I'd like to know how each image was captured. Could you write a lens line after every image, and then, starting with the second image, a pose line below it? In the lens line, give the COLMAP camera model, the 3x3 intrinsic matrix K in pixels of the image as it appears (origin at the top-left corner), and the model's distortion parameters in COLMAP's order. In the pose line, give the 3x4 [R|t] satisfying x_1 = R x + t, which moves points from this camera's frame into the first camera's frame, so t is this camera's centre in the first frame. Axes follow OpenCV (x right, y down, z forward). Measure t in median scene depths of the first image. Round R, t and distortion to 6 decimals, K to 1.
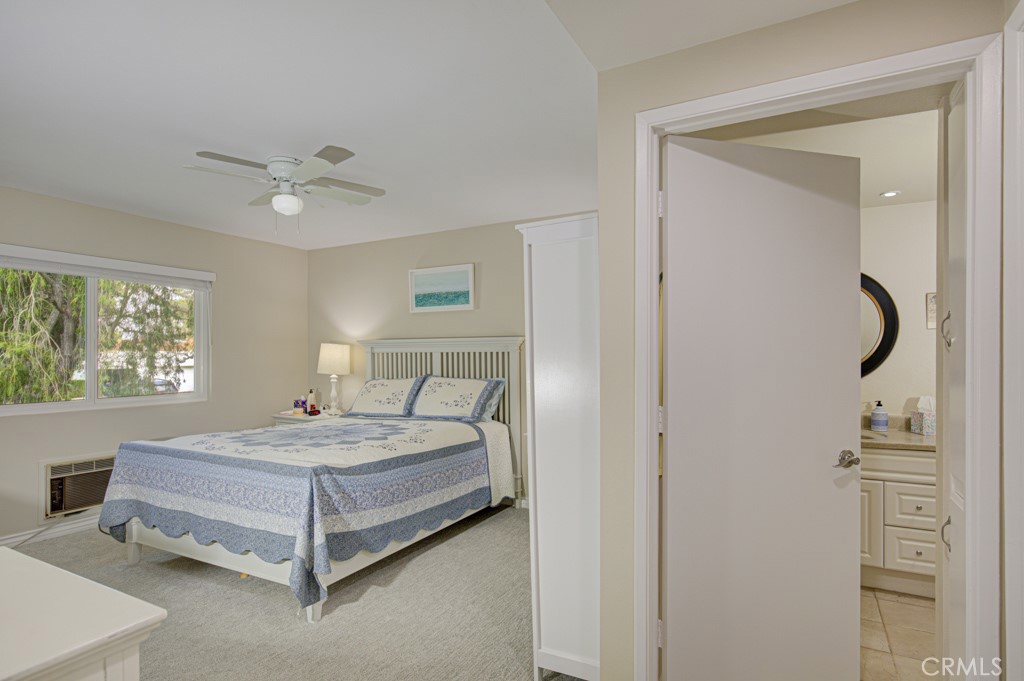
lens RADIAL K [[541.1, 0, 514.0], [0, 541.1, 361.3], [0, 0, 1]] dist [-0.046927, -0.000348]
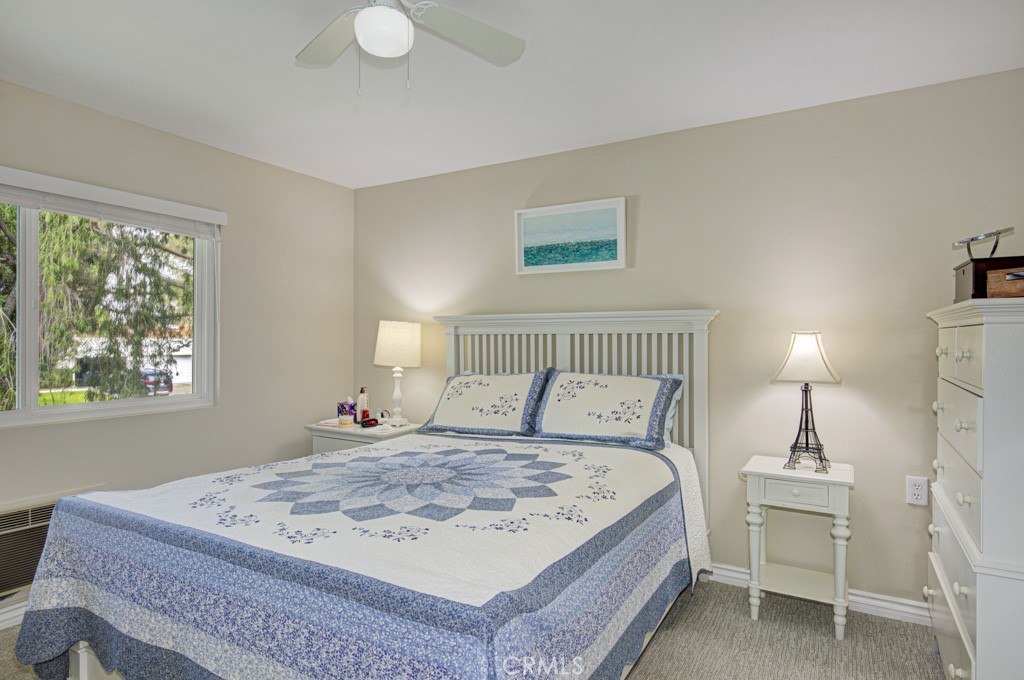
lens RADIAL K [[578.5, 0, 512.0], [0, 578.5, 340.0], [0, 0, 1]] dist [0.002242, -0.021933]
pose [[0.999496, -0.000249, -0.031739, -0.187437], [-0.000092, 0.999942, -0.010724, -0.001725], [0.031739, 0.010722, 0.999439, 0.302563]]
